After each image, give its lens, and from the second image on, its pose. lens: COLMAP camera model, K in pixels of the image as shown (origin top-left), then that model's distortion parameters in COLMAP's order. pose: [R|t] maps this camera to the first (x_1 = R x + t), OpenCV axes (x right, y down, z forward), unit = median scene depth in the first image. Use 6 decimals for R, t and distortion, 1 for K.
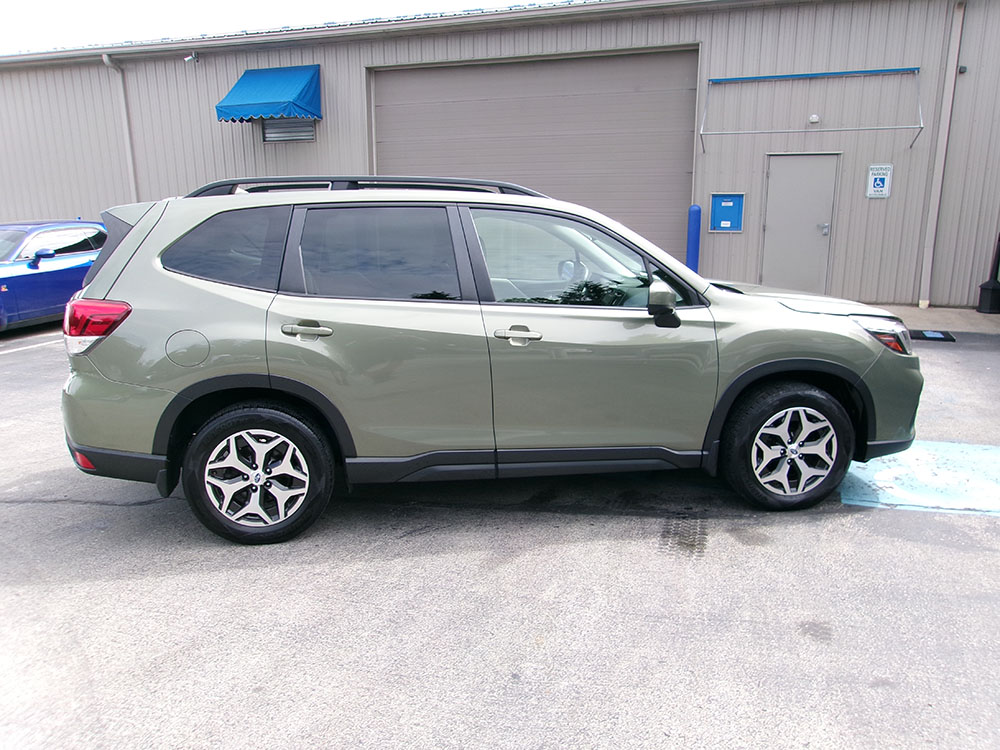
lens RADIAL K [[763.8, 0, 514.1], [0, 763.8, 380.9], [0, 0, 1]] dist [-0.033610, 0.047711]
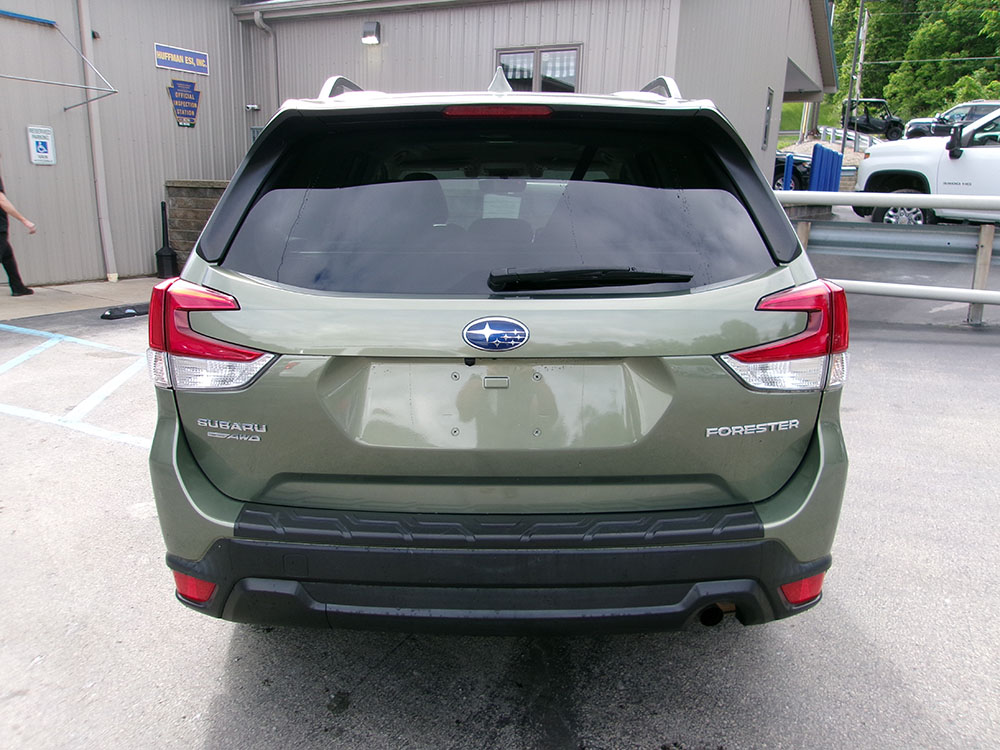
lens RADIAL K [[763.8, 0, 504.5], [0, 763.8, 383.0], [0, 0, 1]] dist [-0.033610, 0.047711]
pose [[0.163223, -0.230963, 0.959174, -0.341554], [0.209044, 0.958234, 0.195164, -0.056609], [-0.964188, 0.168654, 0.204687, 0.340494]]
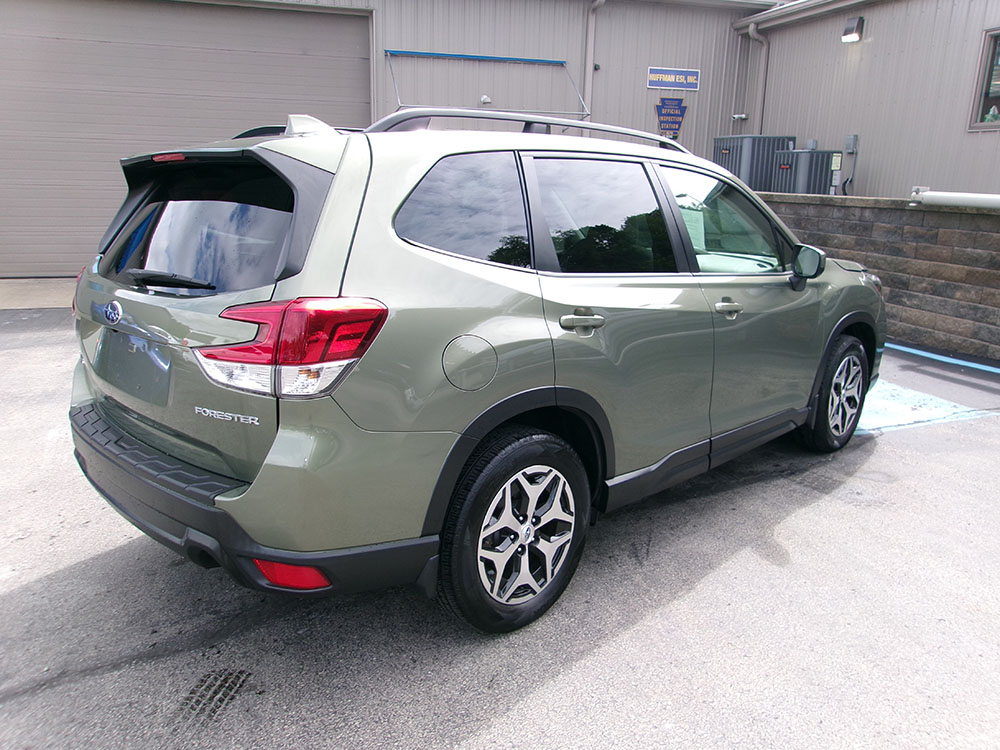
lens RADIAL K [[763.8, 0, 505.6], [0, 763.8, 378.4], [0, 0, 1]] dist [-0.033610, 0.047711]
pose [[0.803428, -0.128970, 0.581266, -0.241151], [0.117809, 0.991391, 0.057132, -0.019362], [-0.583631, 0.022577, 0.811705, 0.137921]]
